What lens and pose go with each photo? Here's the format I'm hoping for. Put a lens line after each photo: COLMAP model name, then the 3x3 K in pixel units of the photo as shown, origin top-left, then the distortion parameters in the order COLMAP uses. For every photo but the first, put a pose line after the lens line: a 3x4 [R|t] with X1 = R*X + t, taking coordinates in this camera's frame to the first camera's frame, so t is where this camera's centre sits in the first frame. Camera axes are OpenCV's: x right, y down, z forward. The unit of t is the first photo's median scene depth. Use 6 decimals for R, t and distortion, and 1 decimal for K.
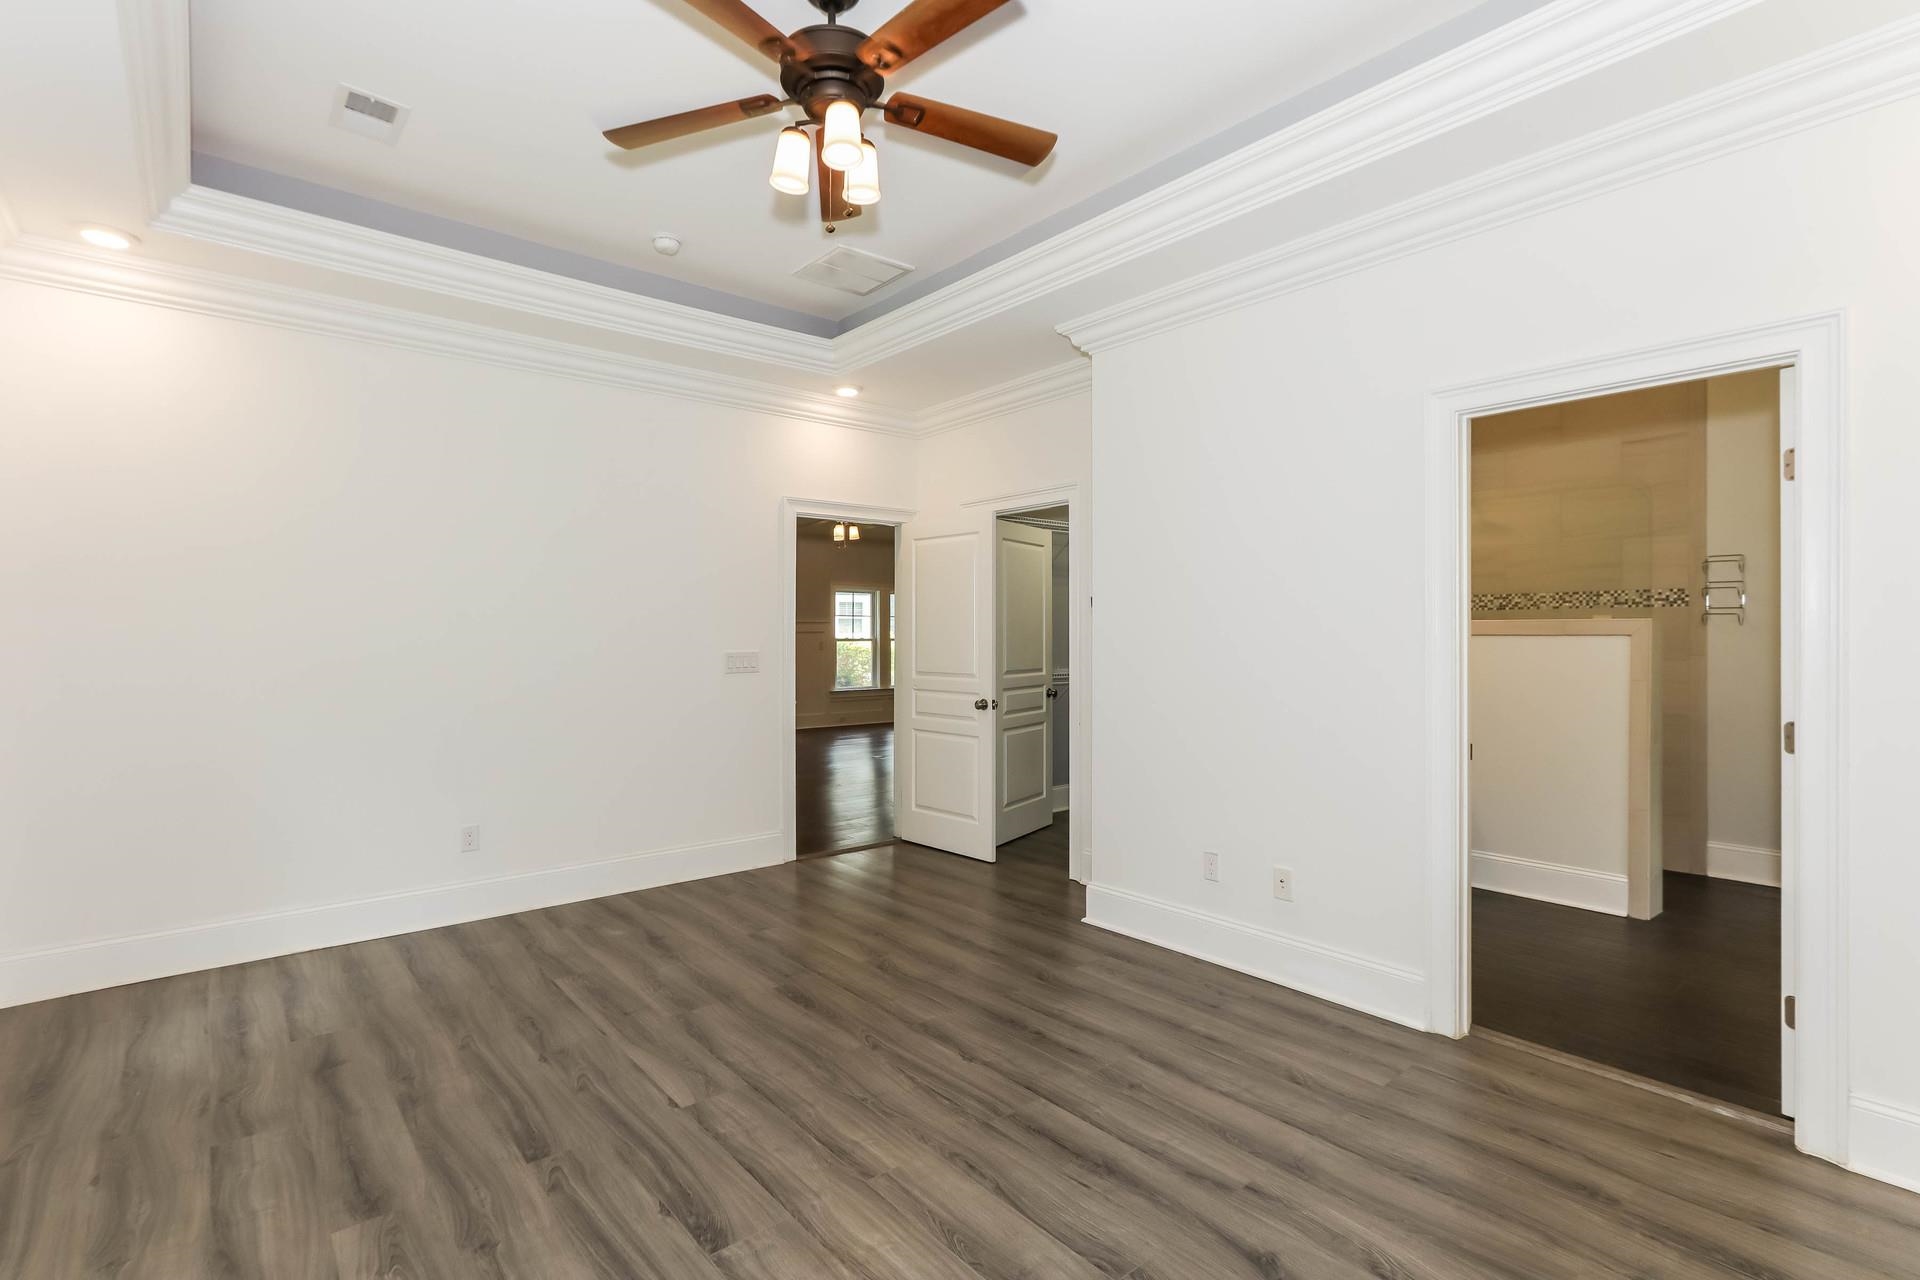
lens RADIAL K [[910.6, 0, 959.0], [0, 910.6, 633.9], [0, 0, 1]] dist [0.006061, 0.000510]
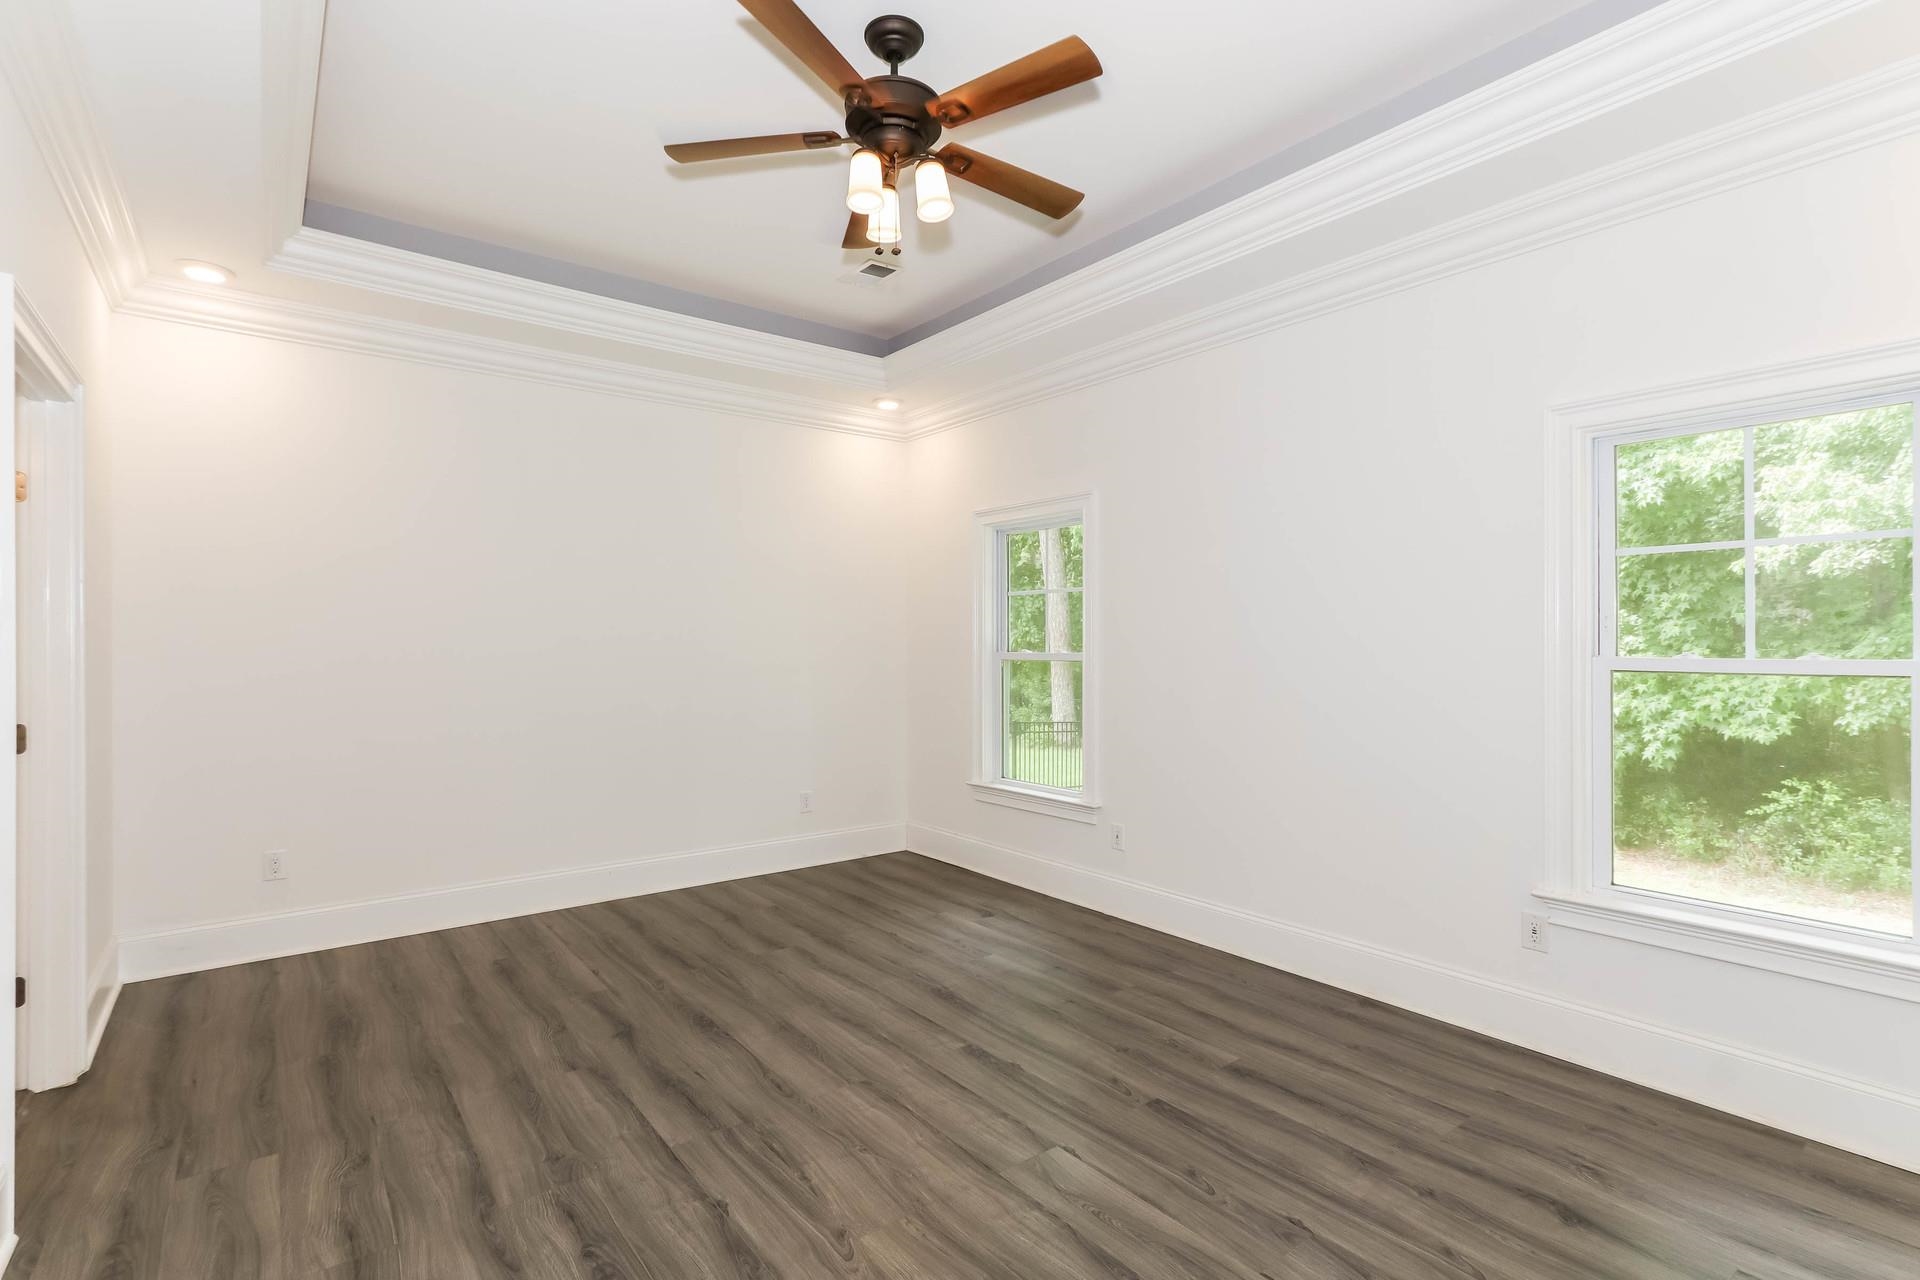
lens RADIAL K [[910.6, 0, 950.6], [0, 910.6, 639.1], [0, 0, 1]] dist [0.006061, 0.000510]
pose [[-0.998592, 0.003138, 0.052949, -0.242673], [0.002771, 0.999972, -0.006998, 0.005708], [-0.052969, -0.006841, -0.998573, 1.922171]]
